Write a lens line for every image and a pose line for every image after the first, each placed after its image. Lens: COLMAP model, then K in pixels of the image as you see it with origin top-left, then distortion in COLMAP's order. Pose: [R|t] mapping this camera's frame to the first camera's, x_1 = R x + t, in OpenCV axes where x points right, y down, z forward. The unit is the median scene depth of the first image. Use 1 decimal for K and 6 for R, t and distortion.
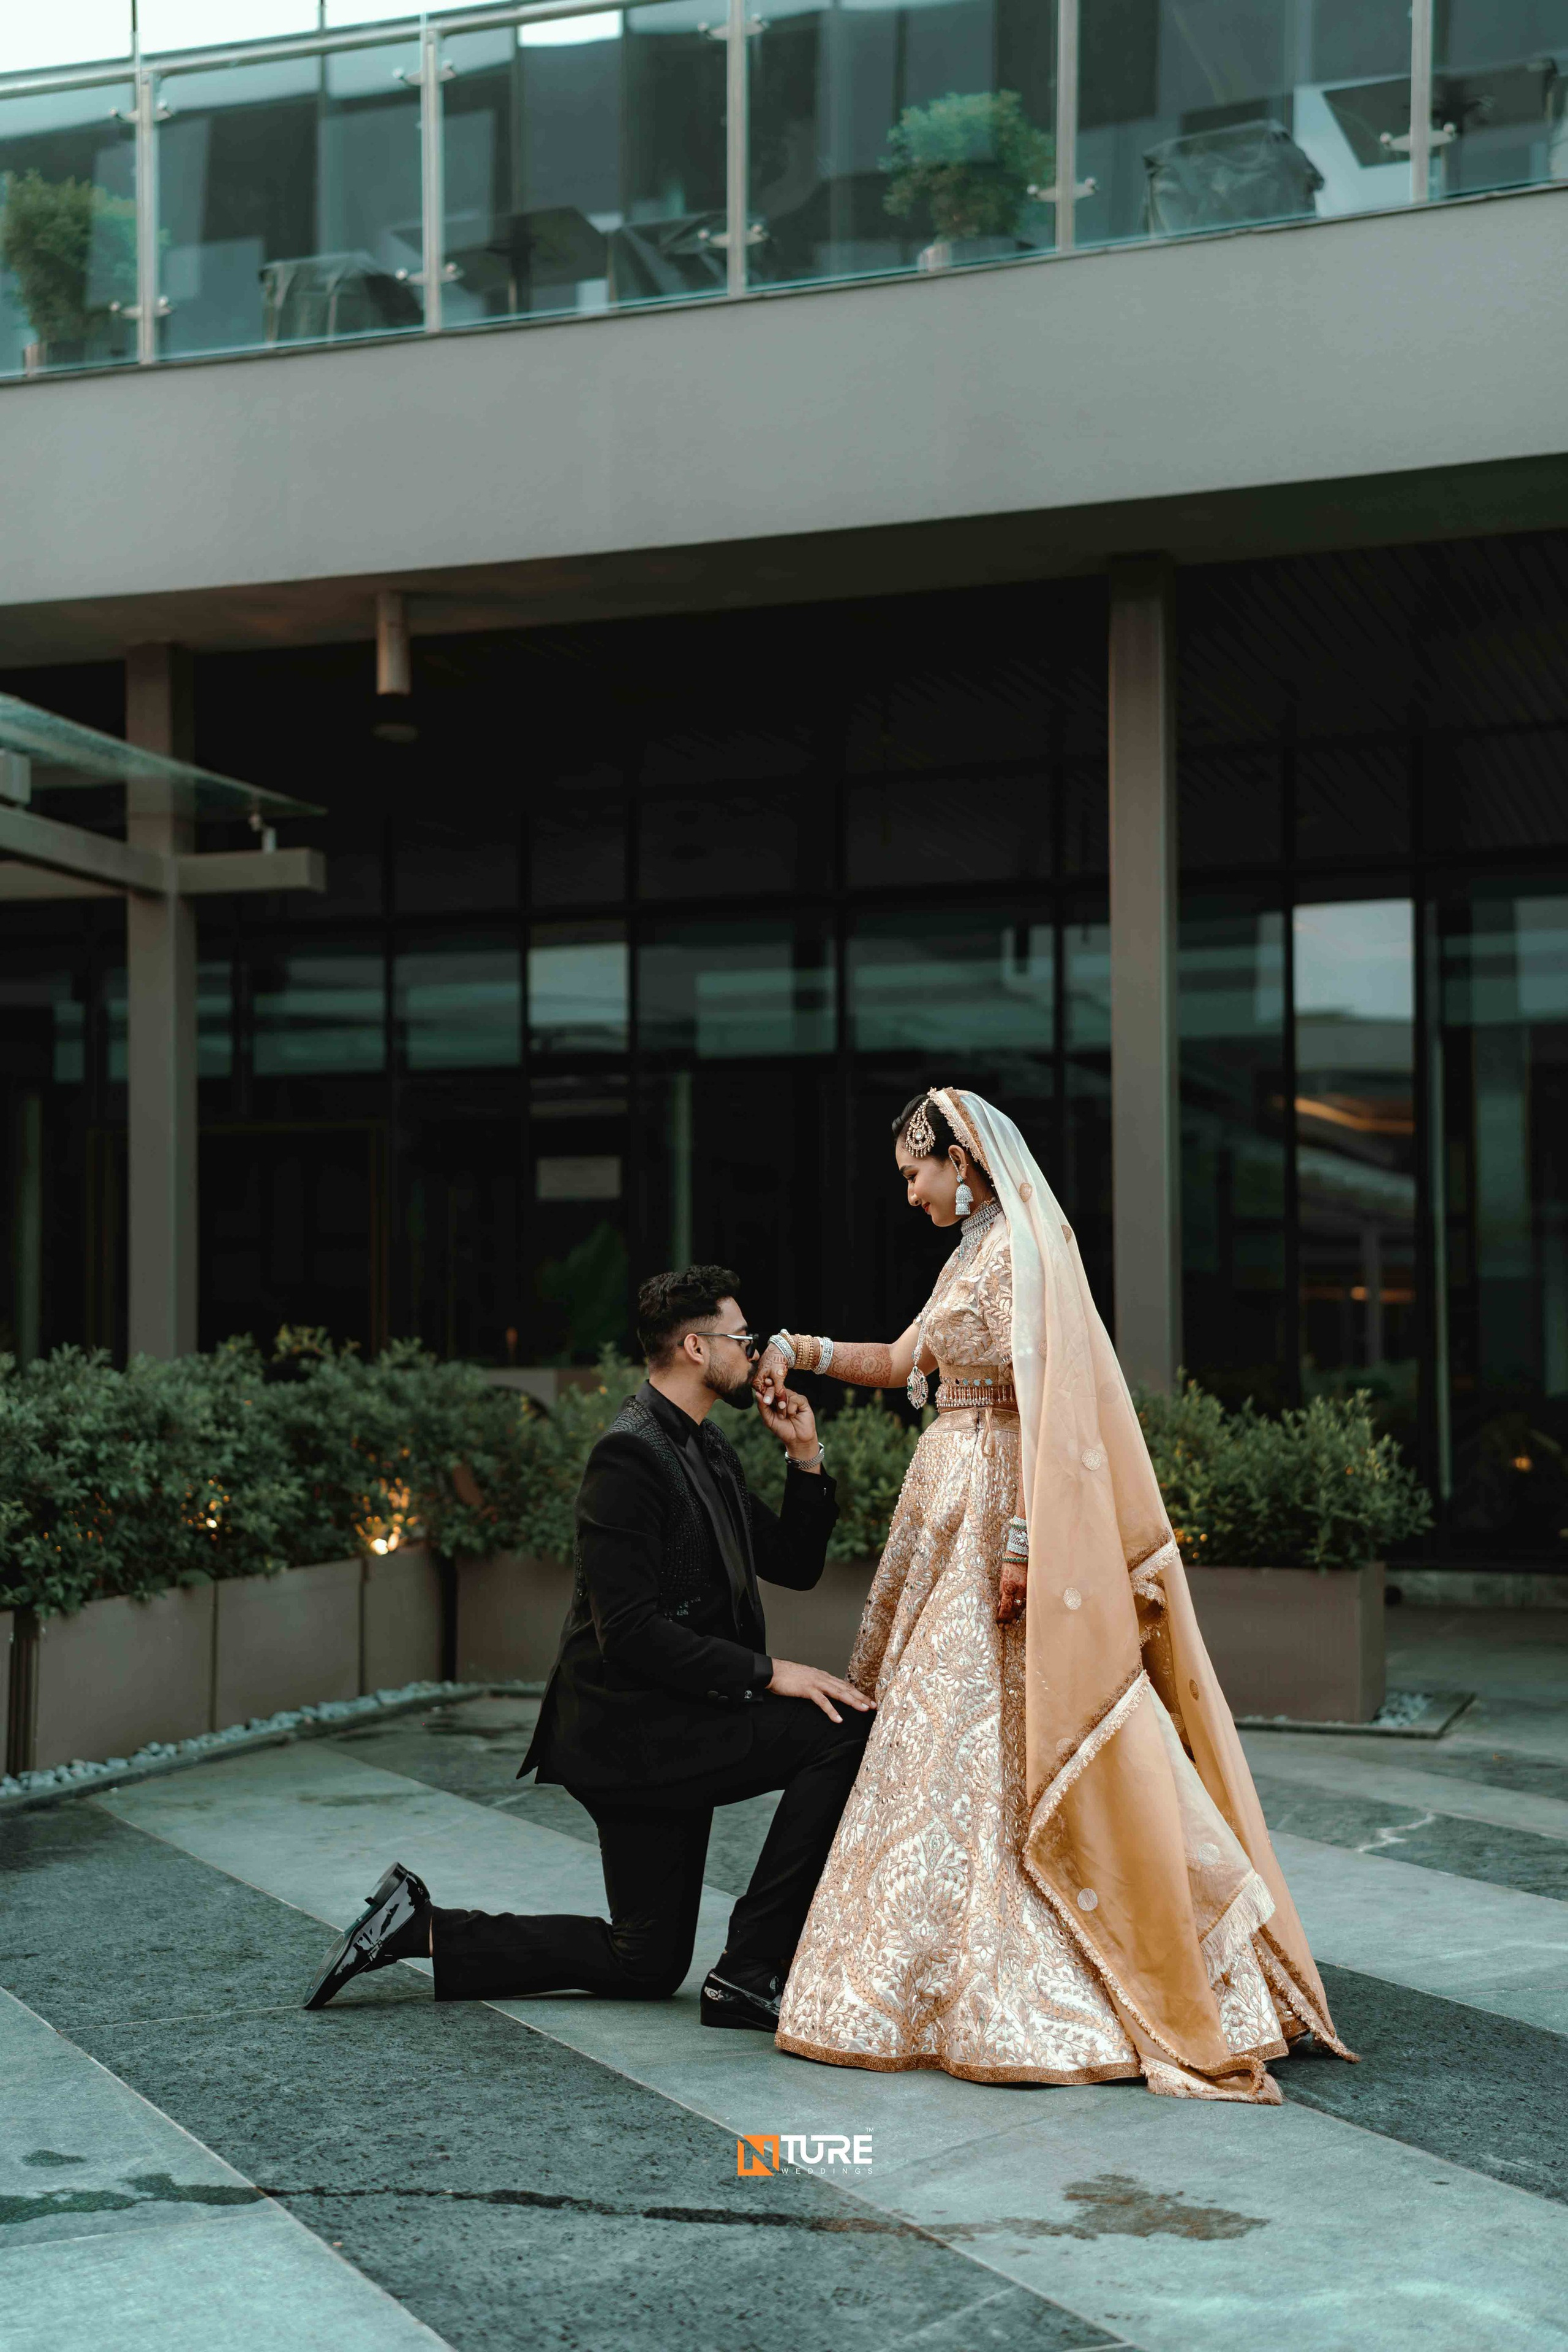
lens RADIAL K [[3315.9, 0, 777.4], [0, 3315.9, 1191.9], [0, 0, 1]] dist [0.249217, 0.000000]
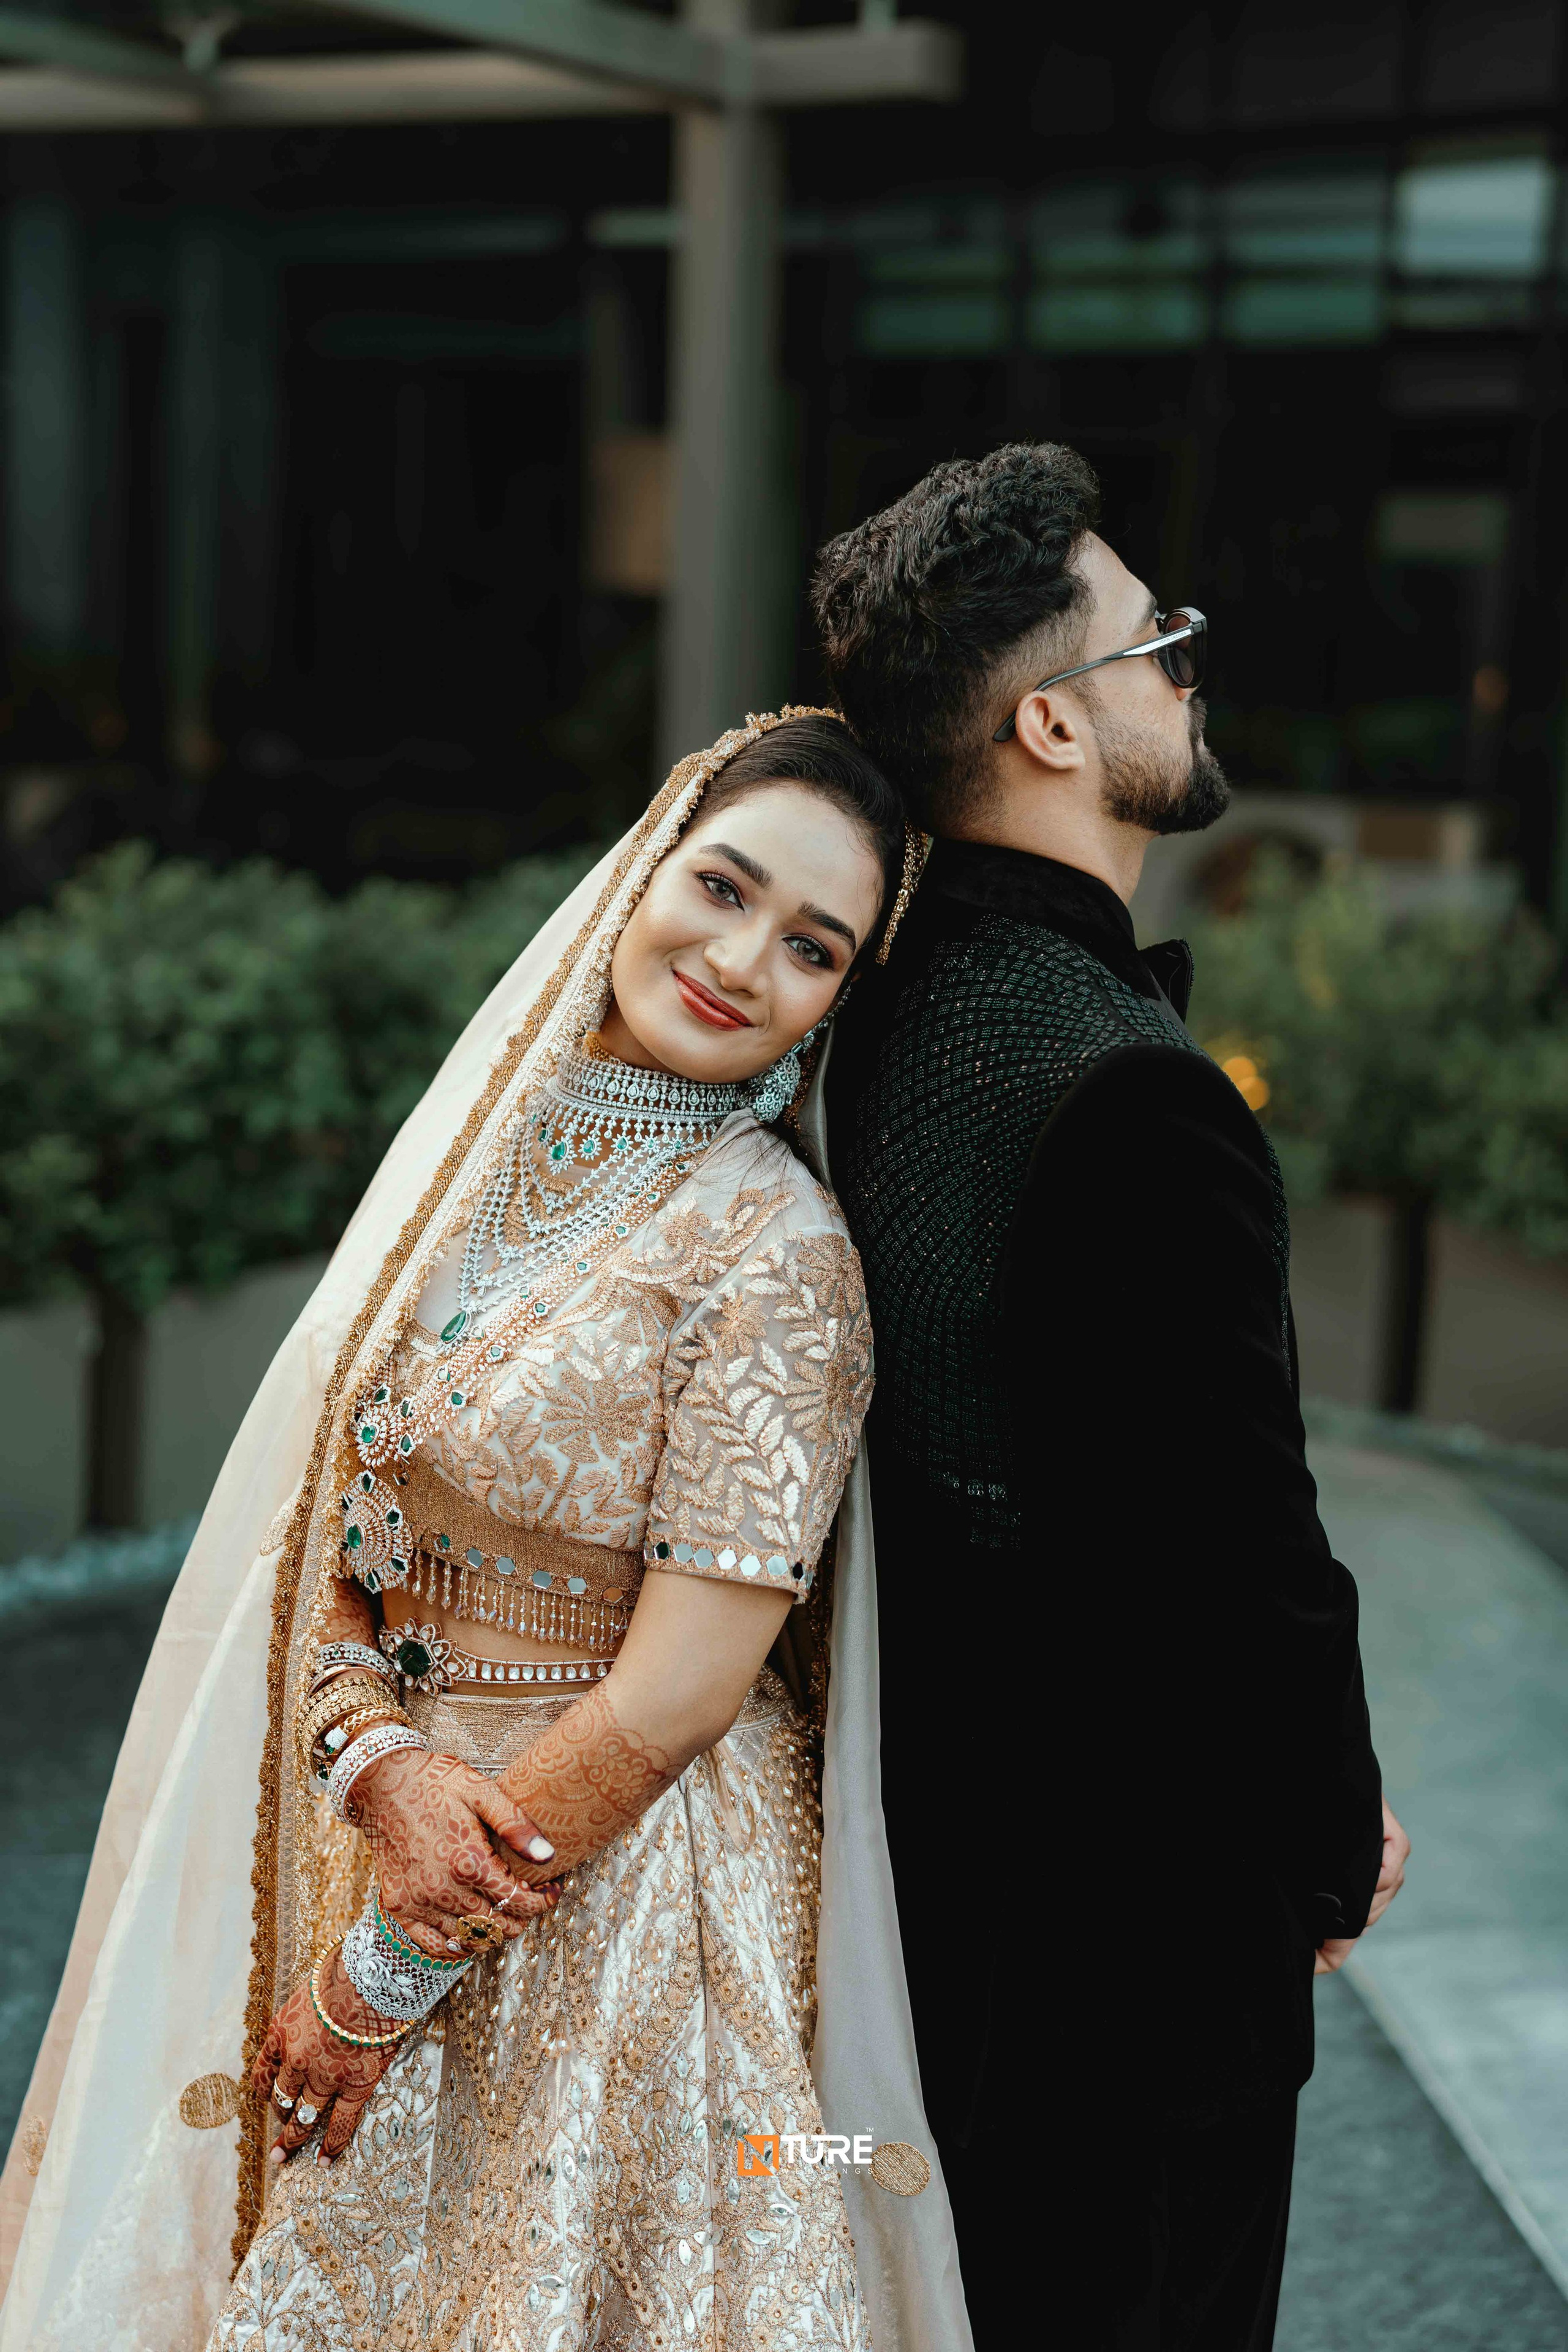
lens RADIAL K [[3315.9, 0, 804.2], [0, 3315.9, 1192.3], [0, 0, 1]] dist [0.249217, 0.000000]
pose [[0.944913, 0.102092, -0.310993, 0.074347], [-0.031009, 0.973762, 0.225447, -0.033359], [0.325850, -0.203384, 0.923286, 0.365779]]
